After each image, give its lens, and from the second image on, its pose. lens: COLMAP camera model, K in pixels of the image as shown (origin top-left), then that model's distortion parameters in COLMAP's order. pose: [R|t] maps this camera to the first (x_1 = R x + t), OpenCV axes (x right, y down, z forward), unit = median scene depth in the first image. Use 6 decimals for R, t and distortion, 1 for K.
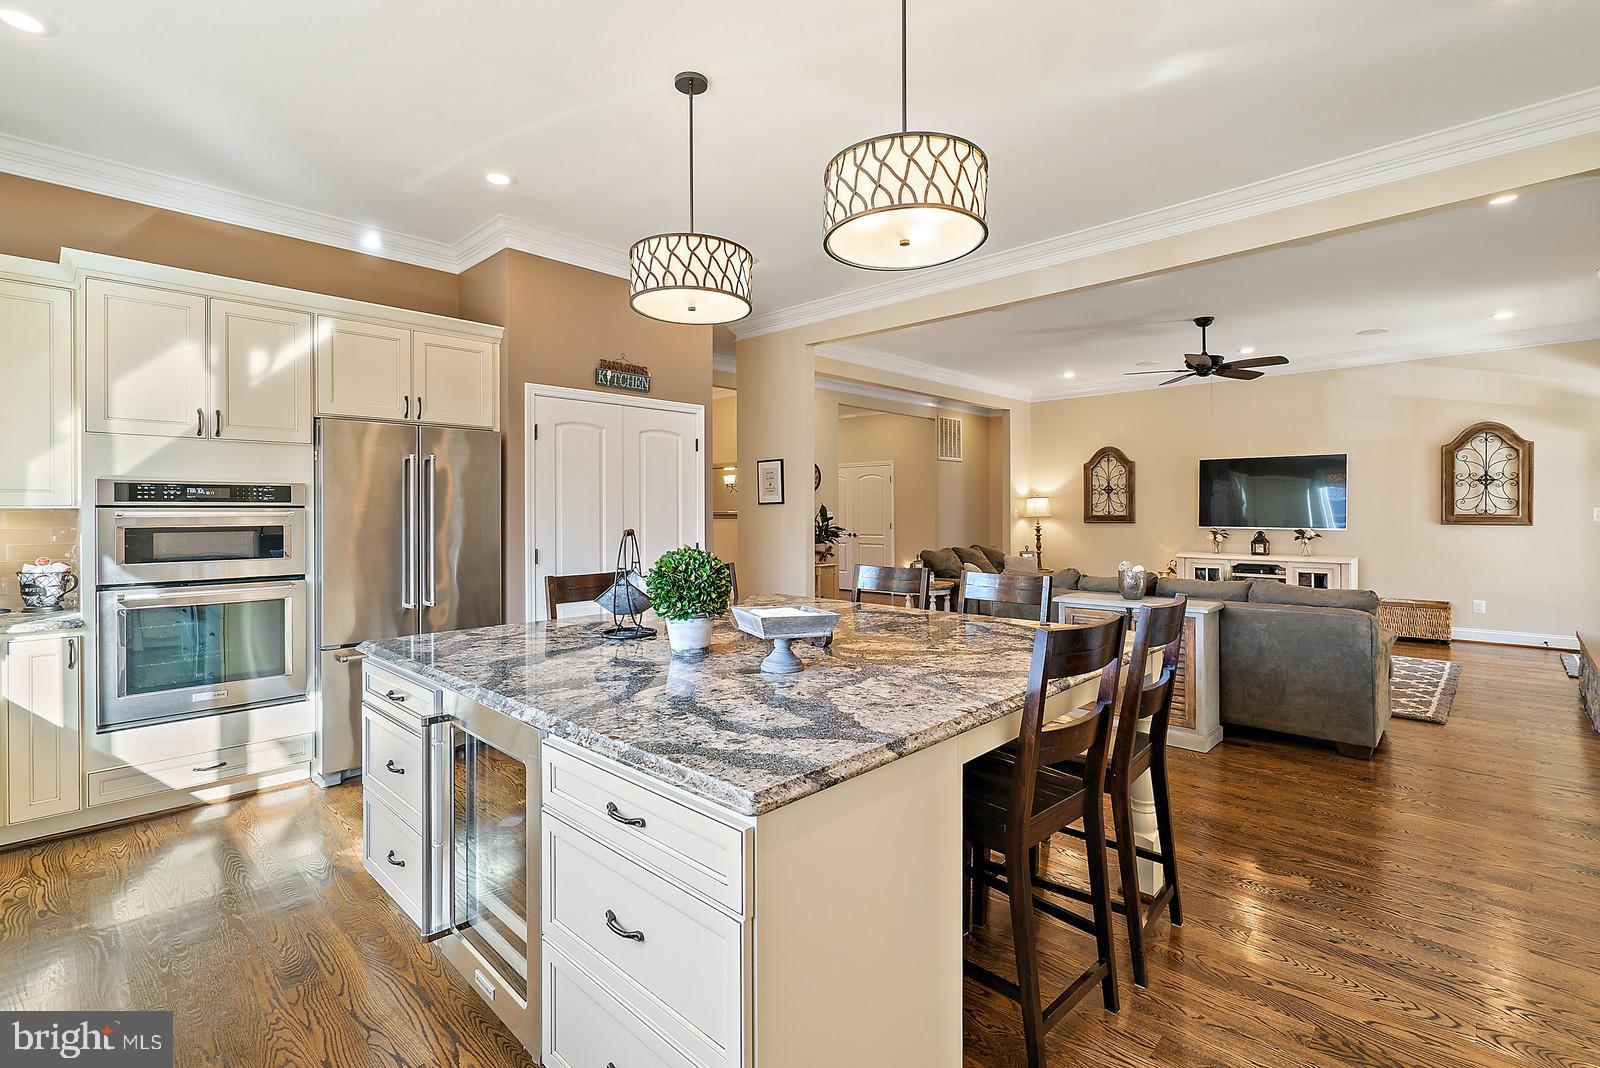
lens RADIAL K [[723.0, 0, 793.4], [0, 723.0, 510.6], [0, 0, 1]] dist [0.001794, 0.000162]
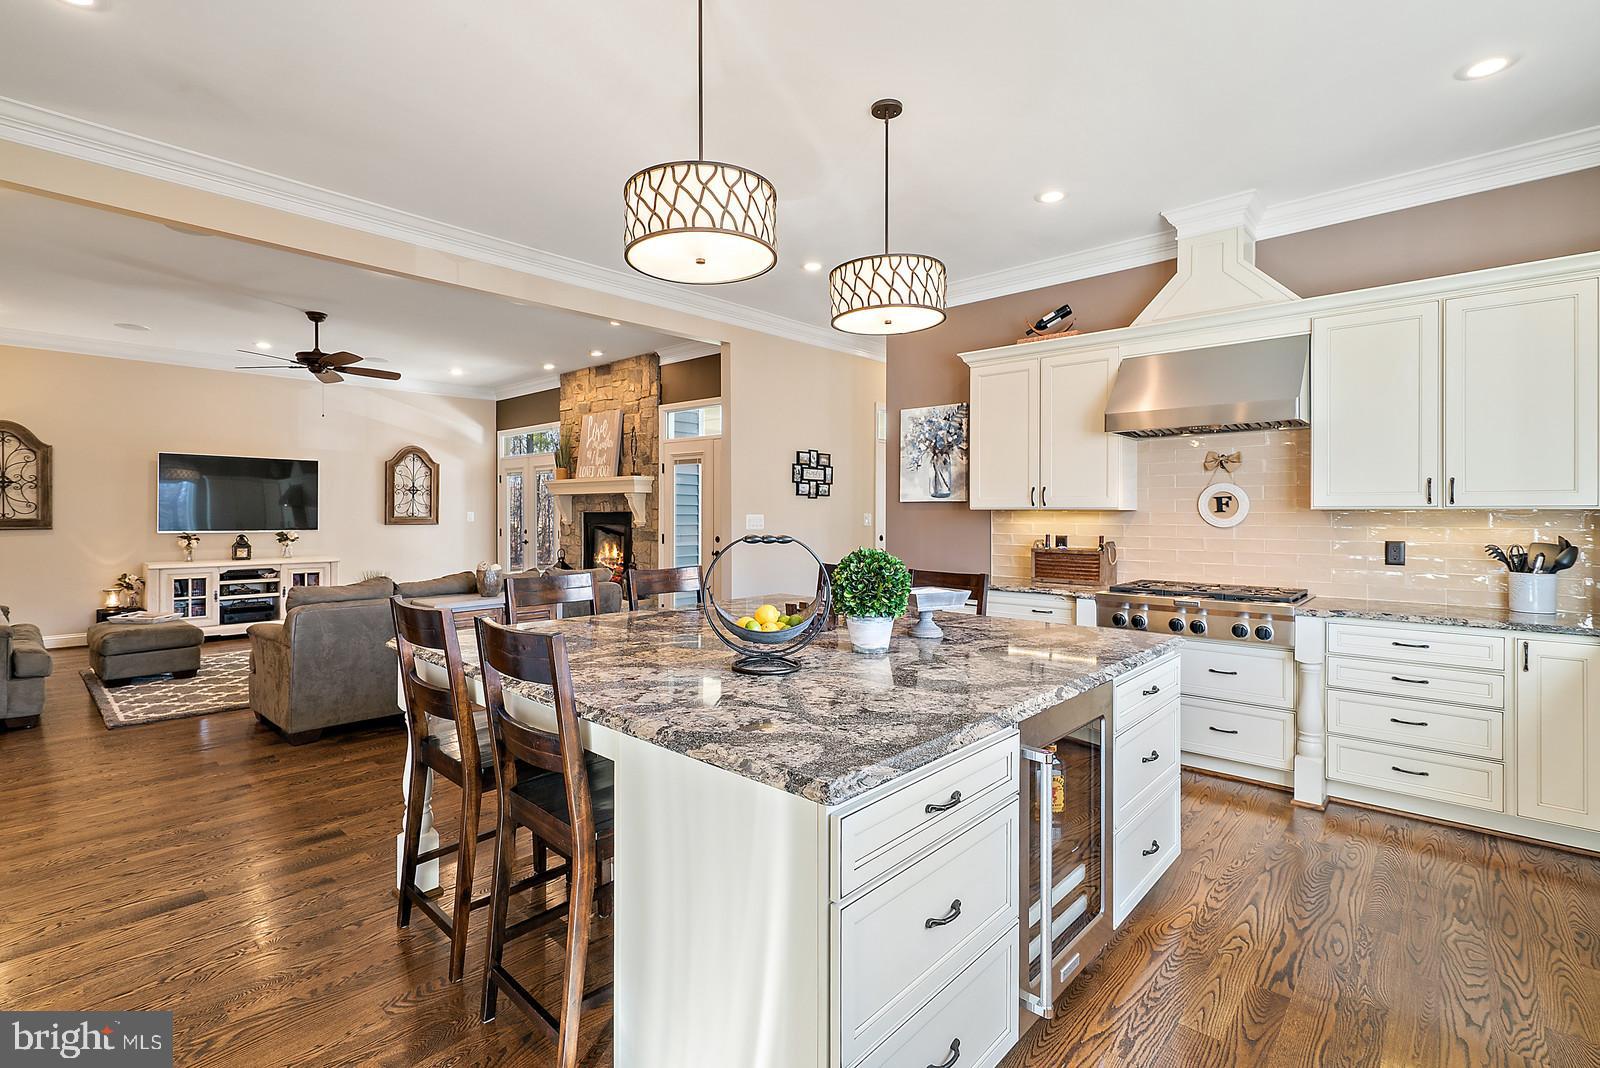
lens RADIAL K [[742.8, 0, 800.1], [0, 742.8, 511.7], [0, 0, 1]] dist [-0.002489, -0.000661]
pose [[-0.032491, 0.006604, 0.999450, -0.387213], [-0.002008, 0.999976, -0.006672, 0.003742], [-0.999470, -0.002224, -0.032477, 0.335663]]
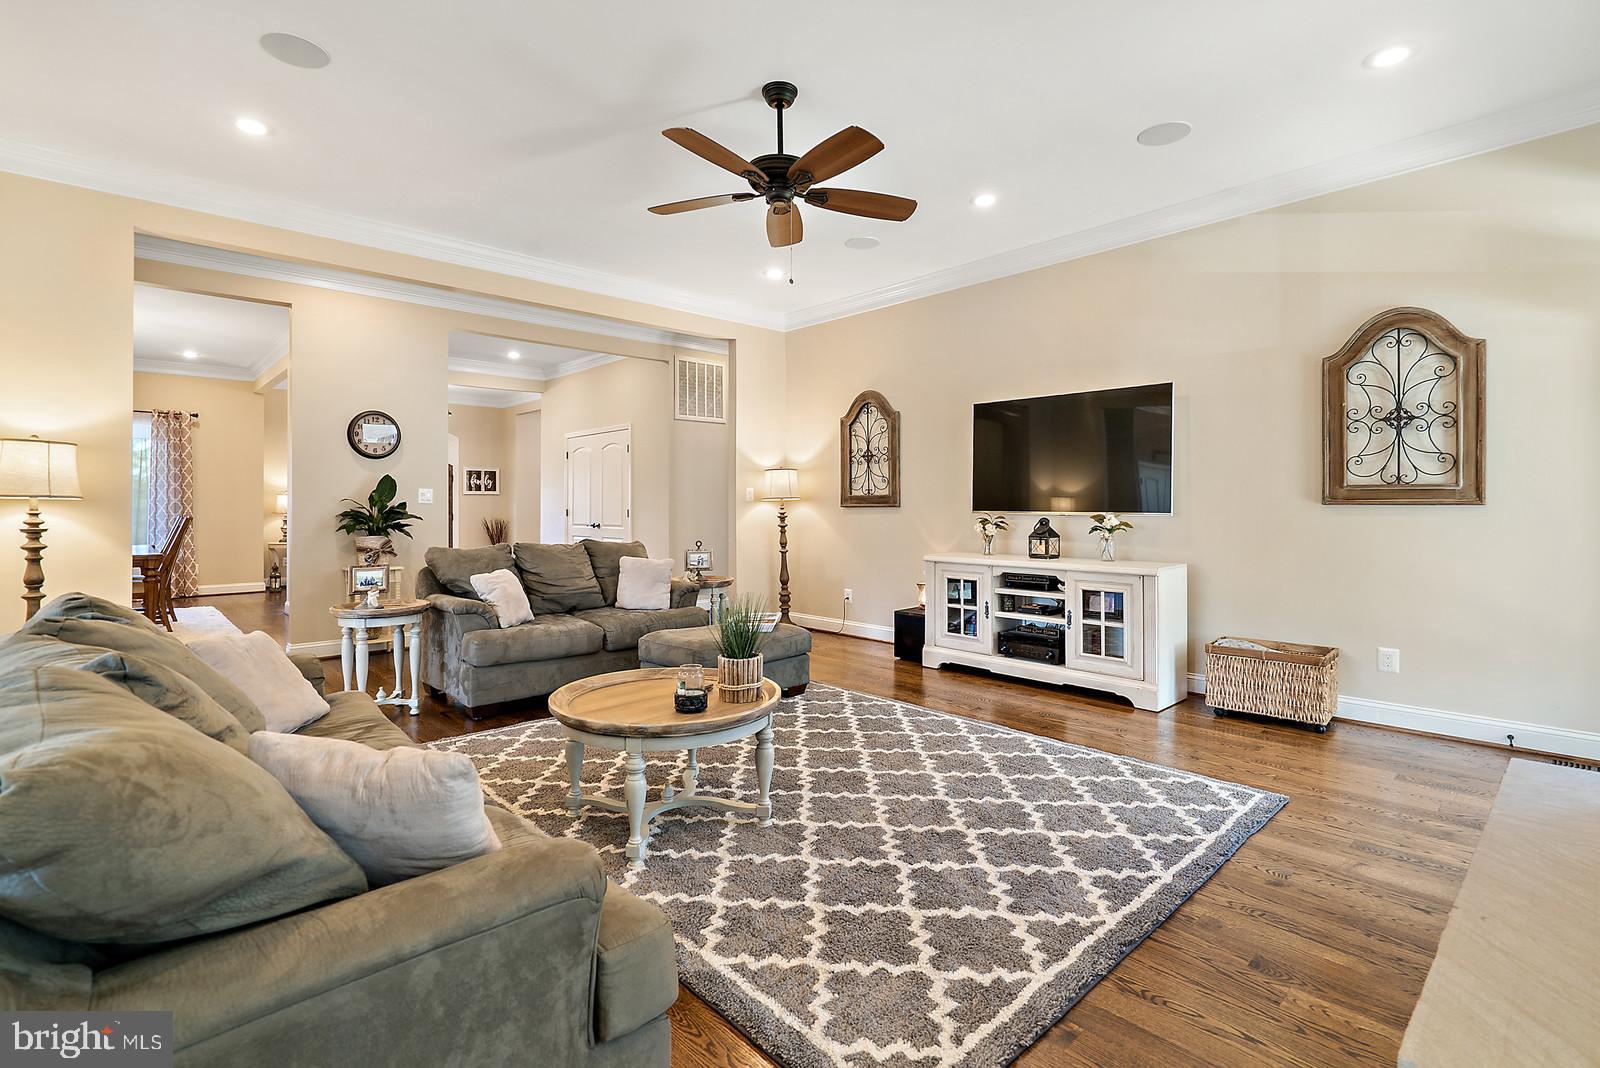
lens RADIAL K [[736.3, 0, 800.1], [0, 736.3, 502.2], [0, 0, 1]] dist [-0.000830, 0.000595]
pose [[0.998390, 0.002647, -0.056659, 0.534587], [-0.003006, 0.999976, -0.006248, 0.022028], [0.056641, 0.006408, 0.998374, 0.428277]]
